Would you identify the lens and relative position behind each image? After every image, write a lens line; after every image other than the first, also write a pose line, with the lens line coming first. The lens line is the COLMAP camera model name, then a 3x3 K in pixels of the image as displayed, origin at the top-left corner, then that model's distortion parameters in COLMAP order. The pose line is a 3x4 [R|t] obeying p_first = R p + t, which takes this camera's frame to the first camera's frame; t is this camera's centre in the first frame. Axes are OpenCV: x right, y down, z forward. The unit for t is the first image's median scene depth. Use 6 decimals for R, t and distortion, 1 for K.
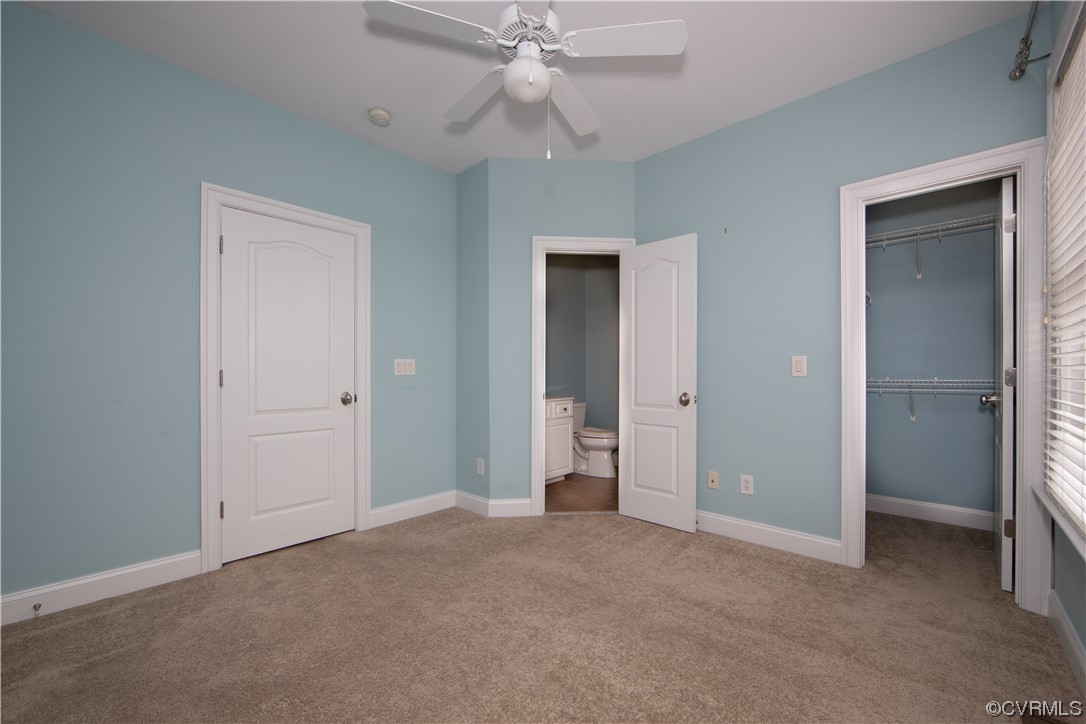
lens RADIAL K [[431.0, 0, 542.3], [0, 431.0, 371.9], [0, 0, 1]] dist [-0.011372, -0.000019]
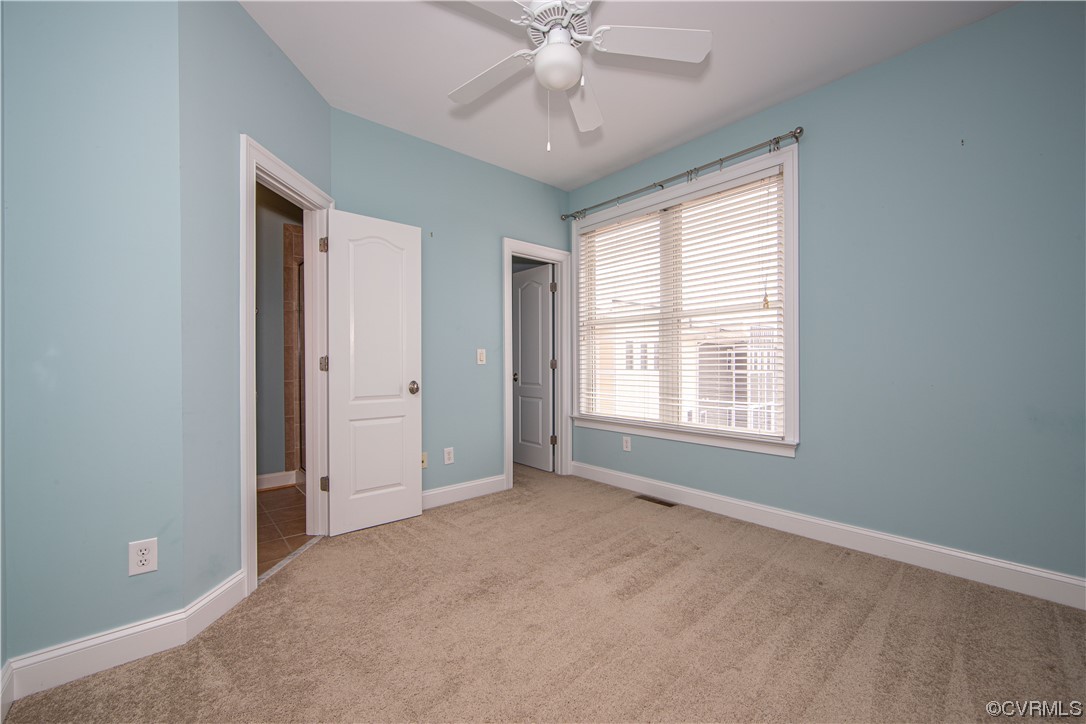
lens RADIAL K [[431.0, 0, 547.6], [0, 431.0, 361.4], [0, 0, 1]] dist [-0.011372, -0.000019]
pose [[0.100945, 0.010774, 0.994834, -0.680323], [0.004275, 0.999927, -0.011263, 0.016072], [-0.994883, 0.005390, 0.100892, 0.604961]]
